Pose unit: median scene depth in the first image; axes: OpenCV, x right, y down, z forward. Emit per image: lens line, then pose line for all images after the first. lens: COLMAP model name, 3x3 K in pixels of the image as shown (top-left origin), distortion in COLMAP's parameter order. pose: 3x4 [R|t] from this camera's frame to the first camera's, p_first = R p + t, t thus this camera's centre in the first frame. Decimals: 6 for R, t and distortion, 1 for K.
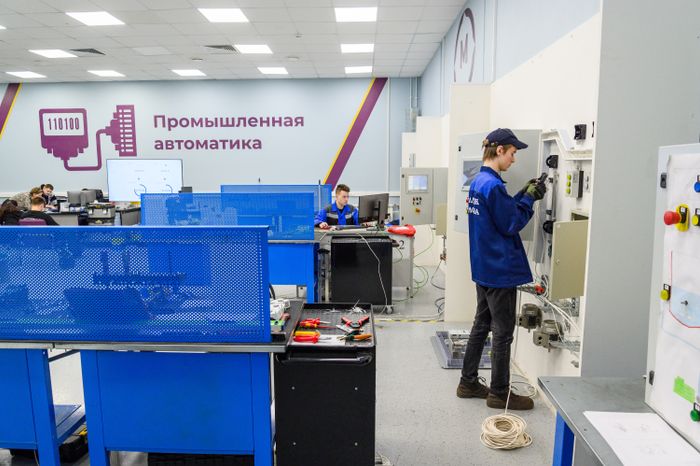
lens RADIAL K [[472.7, 0, 346.7], [0, 472.7, 235.7], [0, 0, 1]] dist [-0.034695, 0.007655]
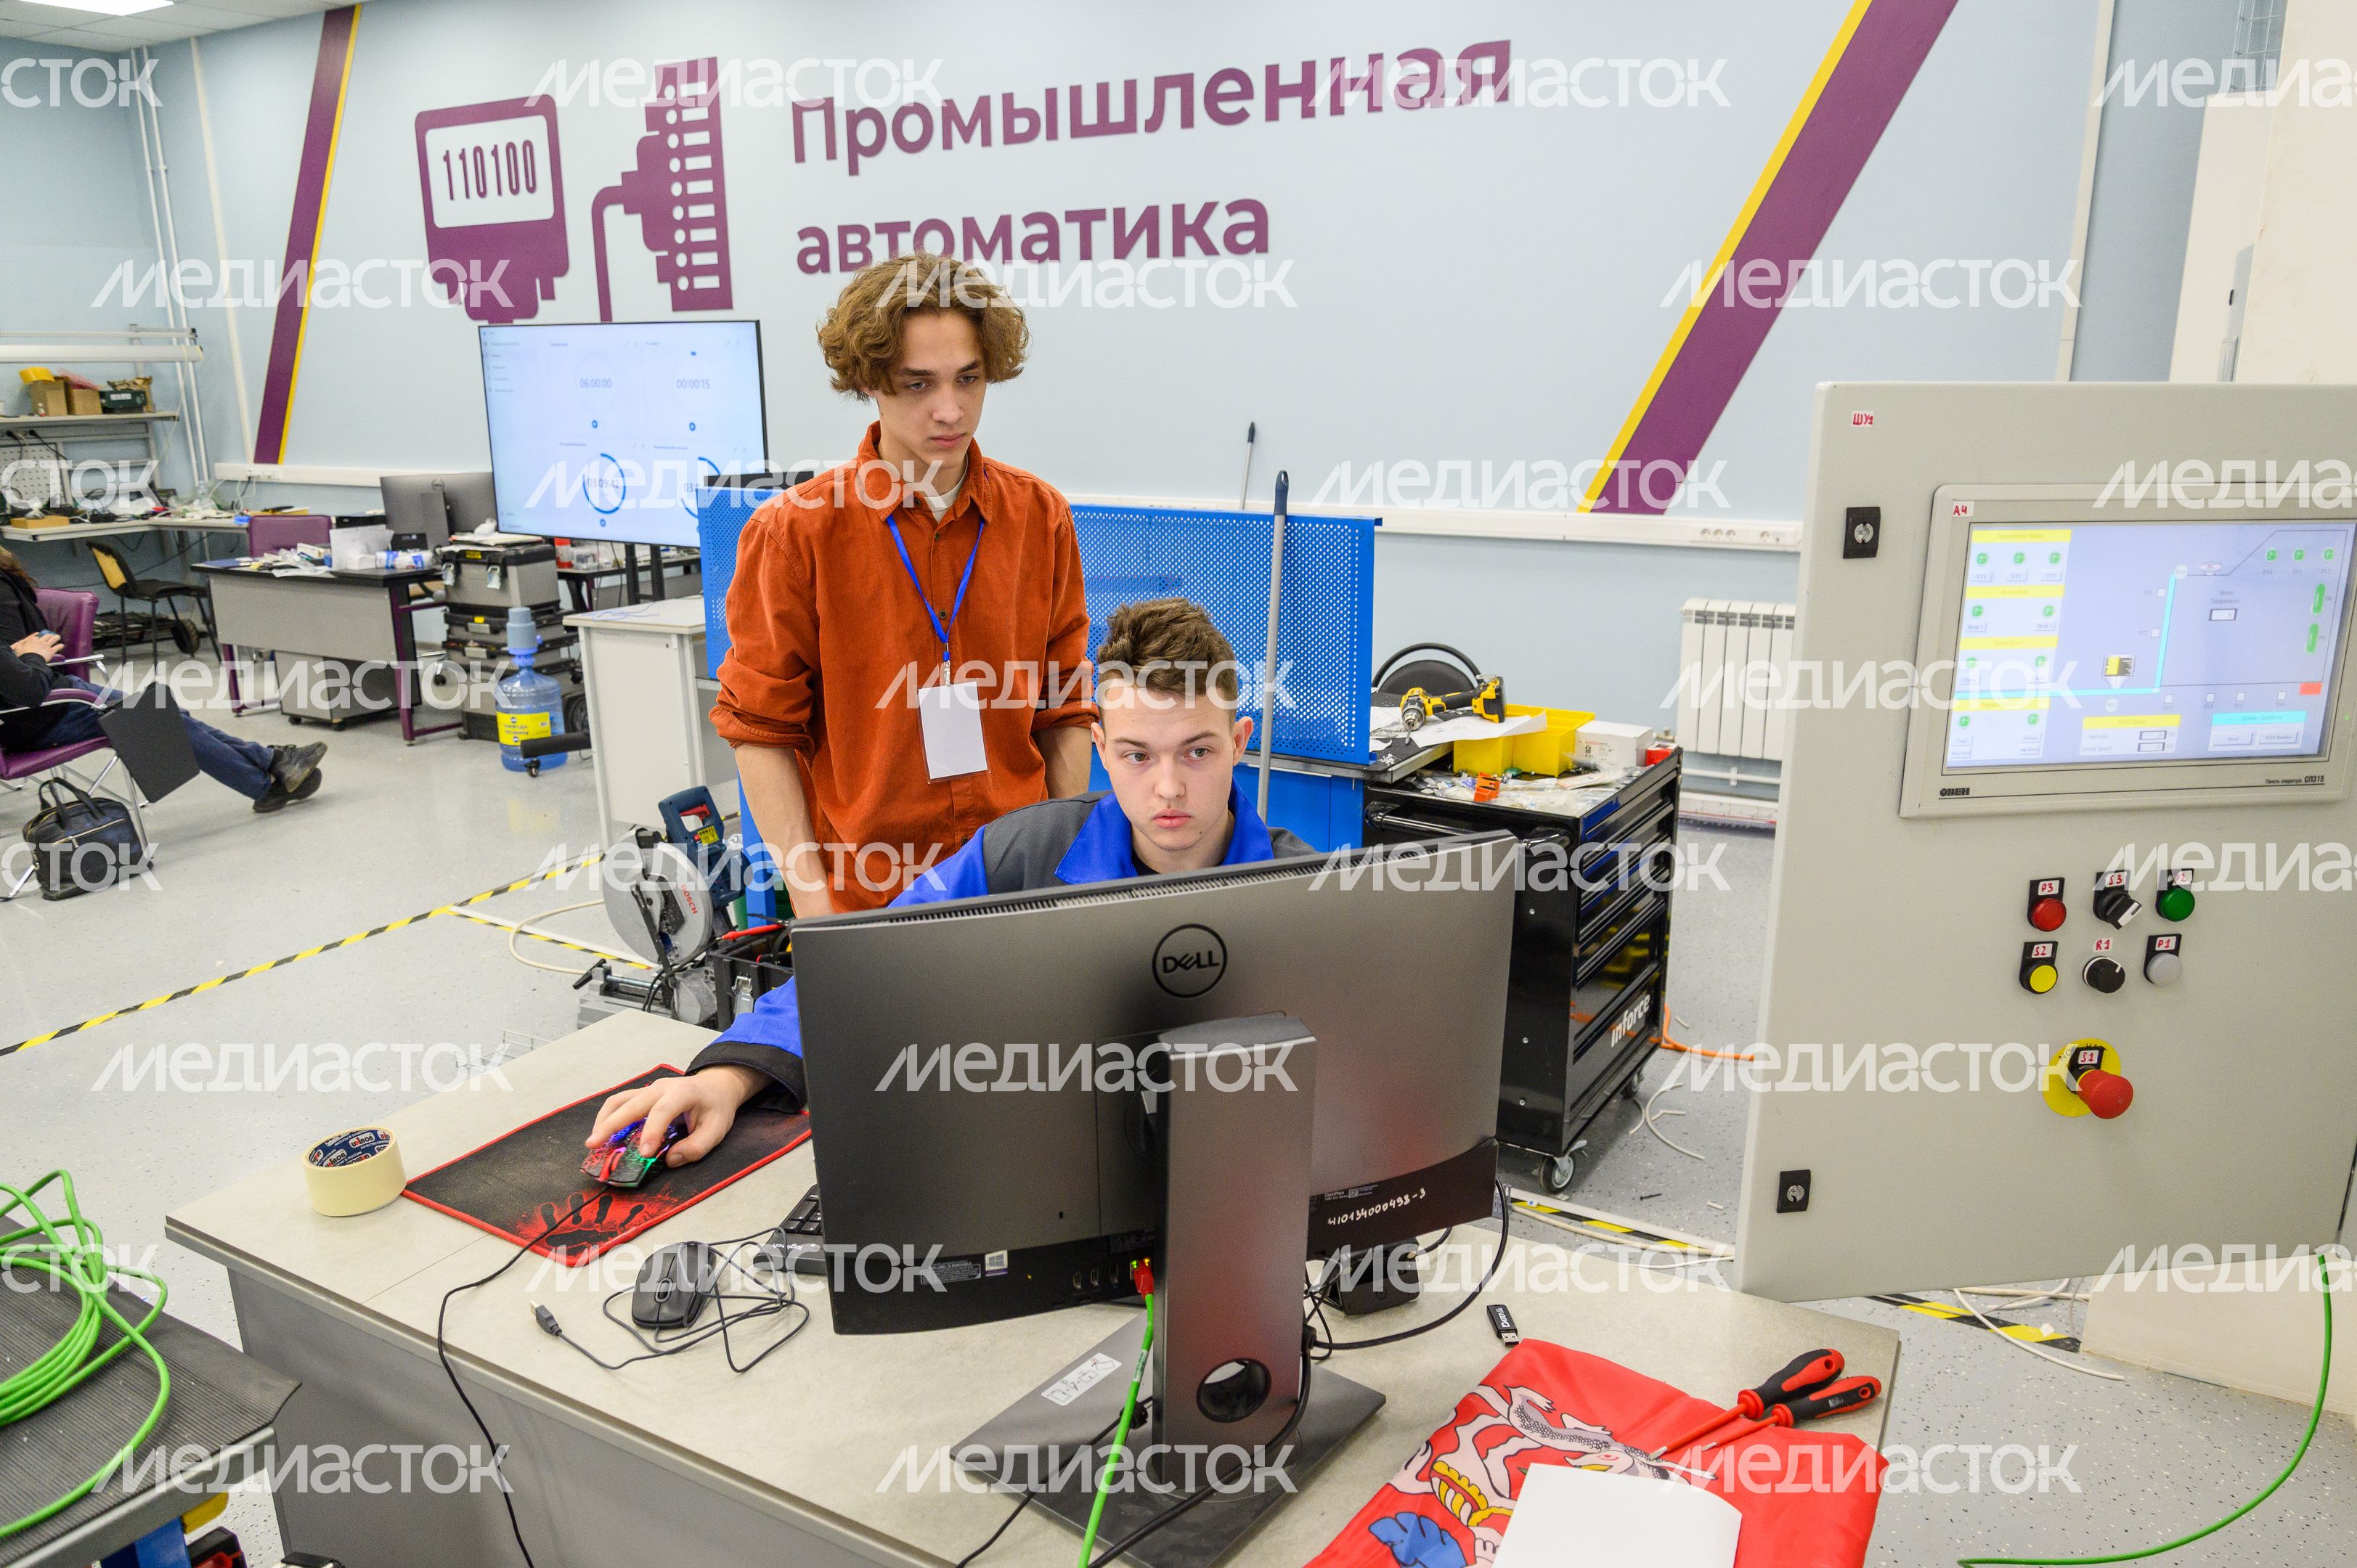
lens RADIAL K [[1591.4, 0, 1176.0], [0, 1591.4, 774.0], [0, 0, 1]] dist [-0.034695, 0.007655]
pose [[0.885054, 0.112503, -0.451689, 0.077194], [-0.060237, 0.989876, 0.128520, -0.066032], [0.461574, -0.086538, 0.882870, 0.446417]]
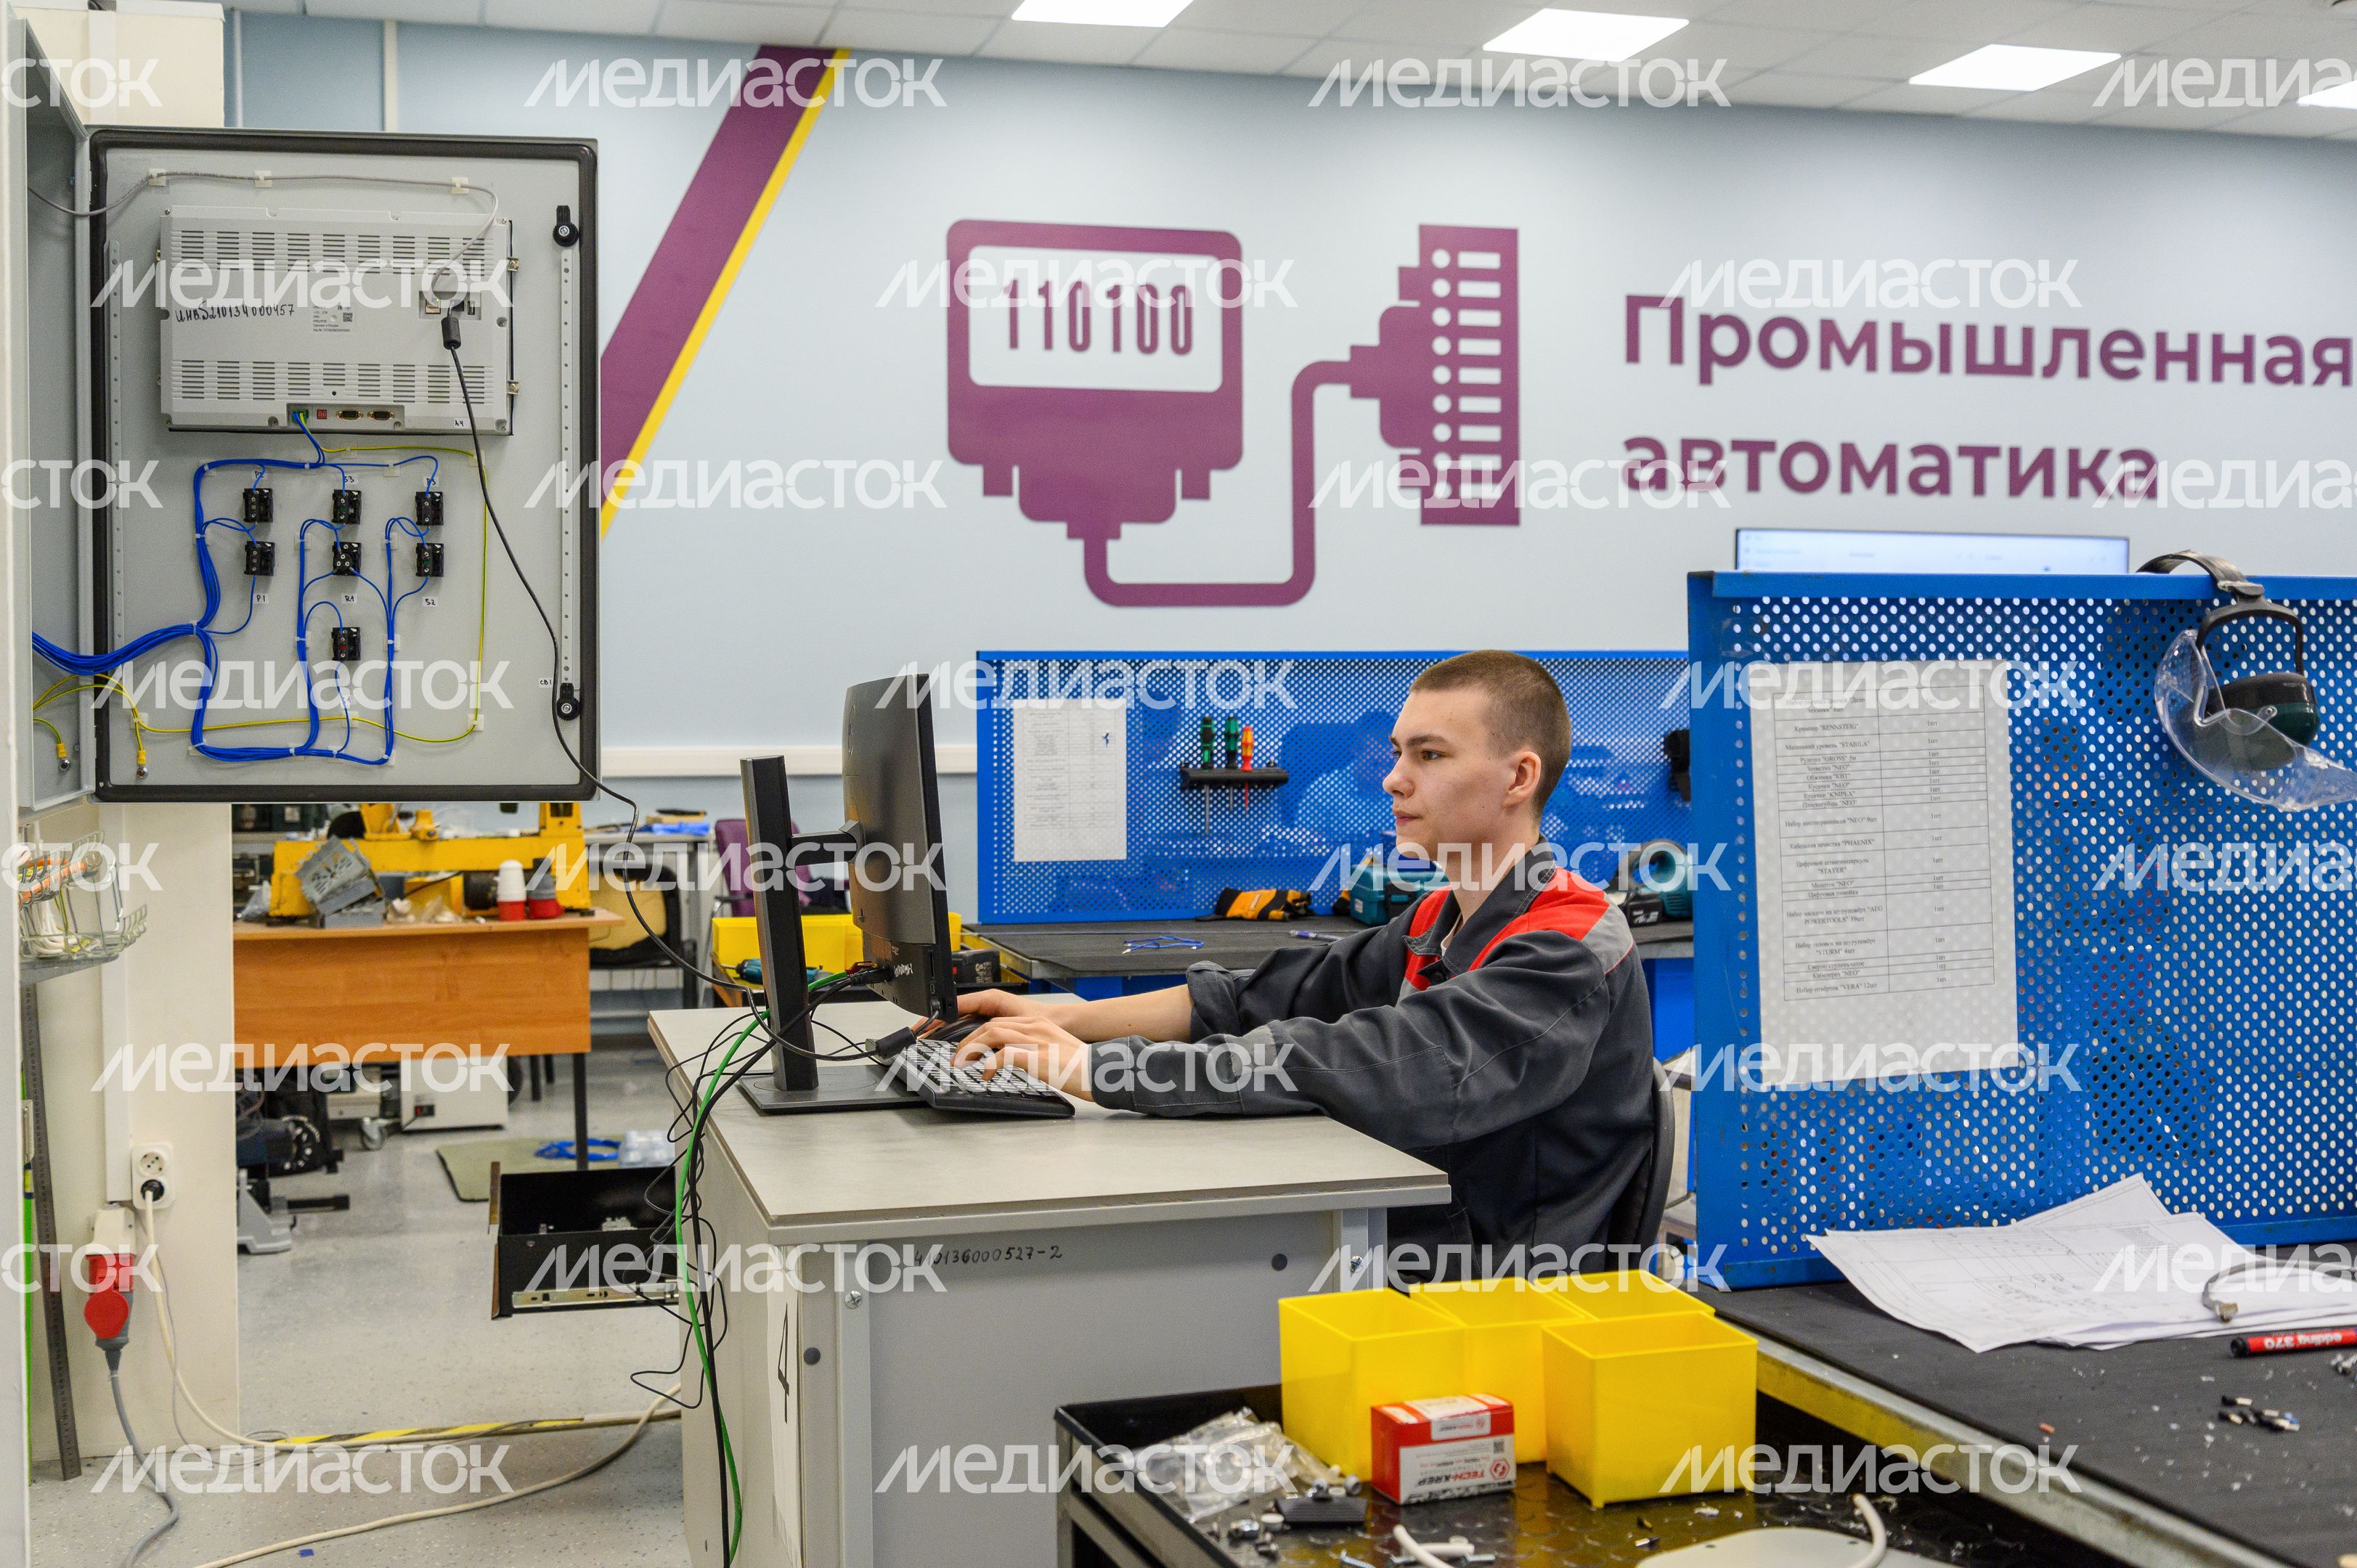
lens RADIAL K [[2663.0, 0, 1176.1], [0, 2663.0, 786.8], [0, 0, 1]] dist [-0.009475, 0.000000]
pose [[0.954499, -0.013057, 0.297927, -0.860473], [0.044051, 0.994255, -0.097555, 0.012403], [-0.294942, 0.106240, 0.949591, 0.135771]]
